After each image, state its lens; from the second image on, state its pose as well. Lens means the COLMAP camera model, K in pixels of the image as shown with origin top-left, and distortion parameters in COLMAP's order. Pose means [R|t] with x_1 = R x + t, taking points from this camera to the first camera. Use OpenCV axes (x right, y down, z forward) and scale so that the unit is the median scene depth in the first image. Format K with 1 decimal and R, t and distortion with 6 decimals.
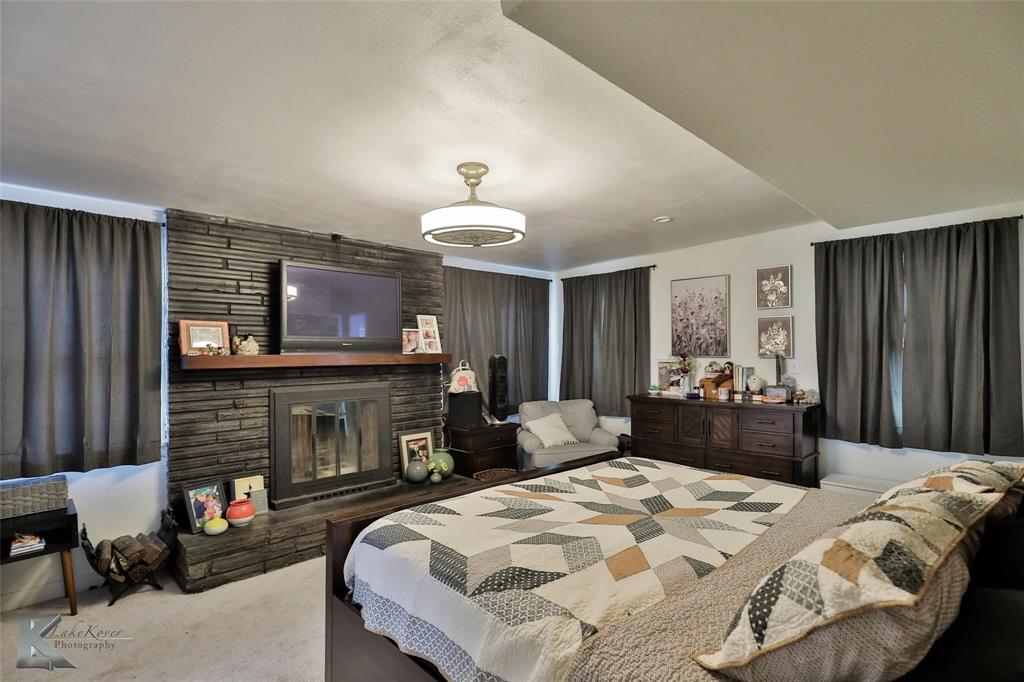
lens RADIAL K [[496.1, 0, 528.5], [0, 496.1, 354.7], [0, 0, 1]] dist [-0.003487, -0.000337]
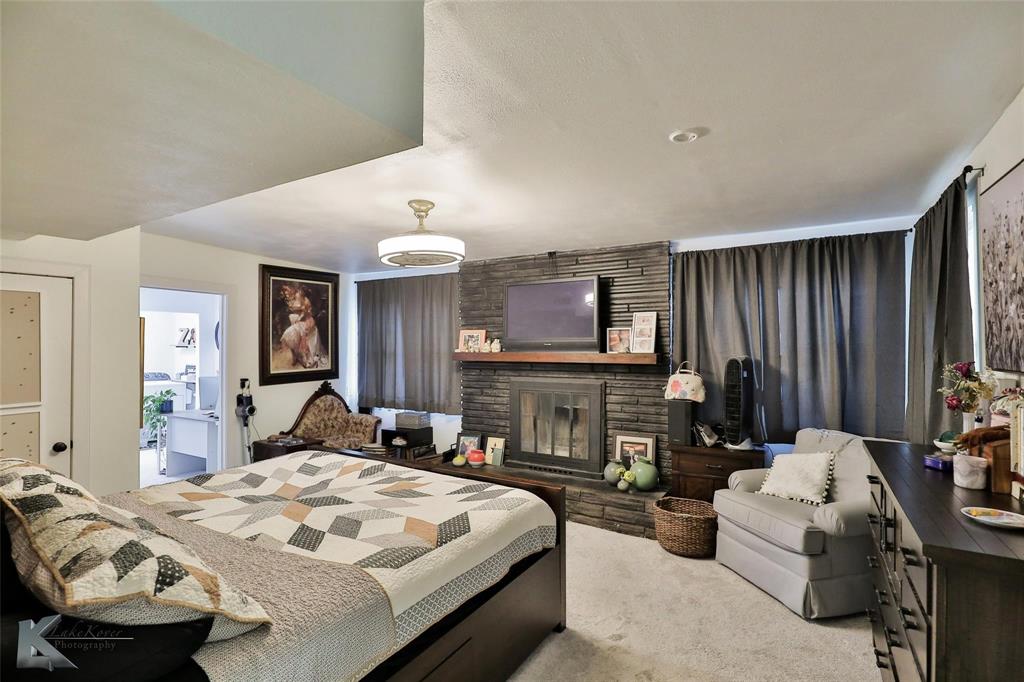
lens RADIAL K [[495.5, 0, 491.1], [0, 495.5, 343.6], [0, 0, 1]] dist [-0.003821, -0.000136]
pose [[0.223590, 0.000636, -0.974683, 0.833473], [-0.004928, 0.999988, -0.000478, -0.023690], [0.974671, 0.004910, 0.223591, 0.672134]]
